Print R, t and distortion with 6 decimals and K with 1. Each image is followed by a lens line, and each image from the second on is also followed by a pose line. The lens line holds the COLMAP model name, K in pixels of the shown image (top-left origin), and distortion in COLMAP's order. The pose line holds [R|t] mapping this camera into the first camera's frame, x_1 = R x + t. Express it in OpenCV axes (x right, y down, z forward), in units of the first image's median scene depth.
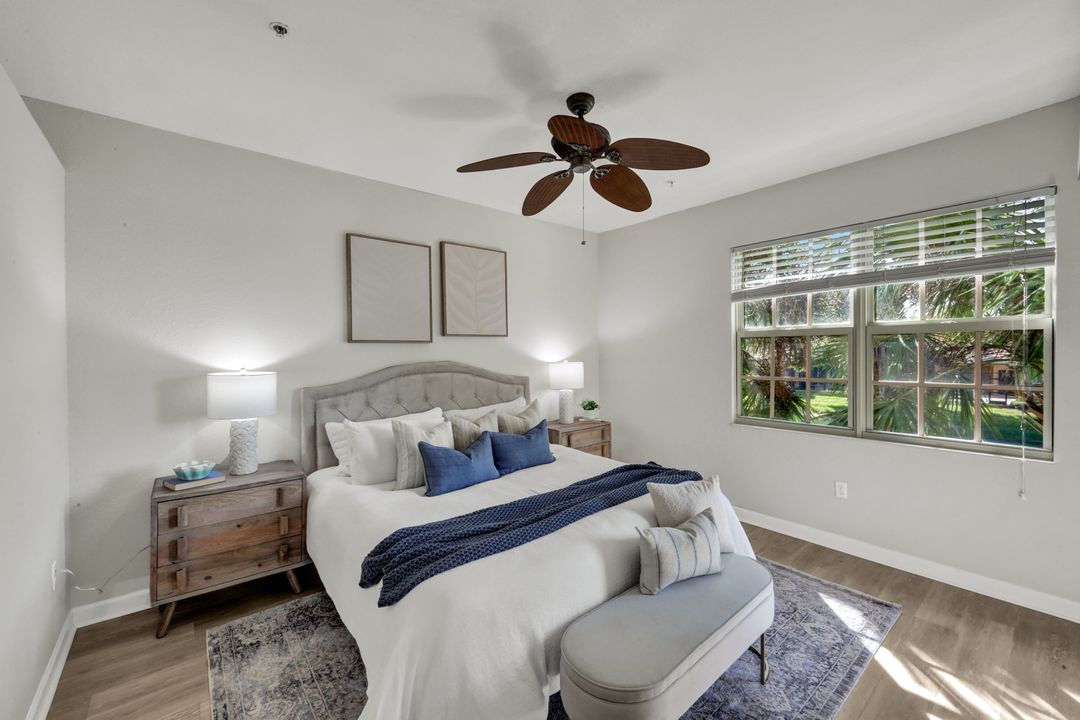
lens RADIAL K [[447.9, 0, 537.5], [0, 447.9, 350.3], [0, 0, 1]] dist [-0.003257, -0.000147]
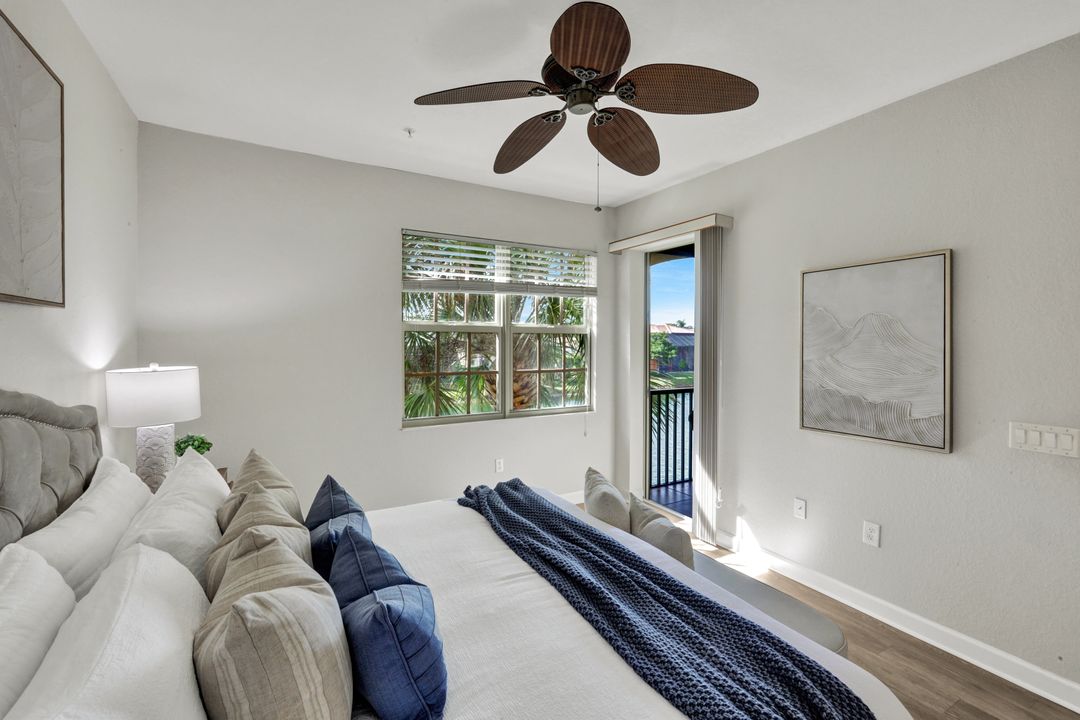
lens RADIAL K [[468.0, 0, 541.7], [0, 468.0, 344.9], [0, 0, 1]] dist [0.000957, 0.000114]
pose [[0.172404, 0.002637, 0.985023, -0.514794], [-0.002289, 0.999995, -0.002276, -0.000138], [-0.985024, -0.001862, 0.172409, 0.693735]]
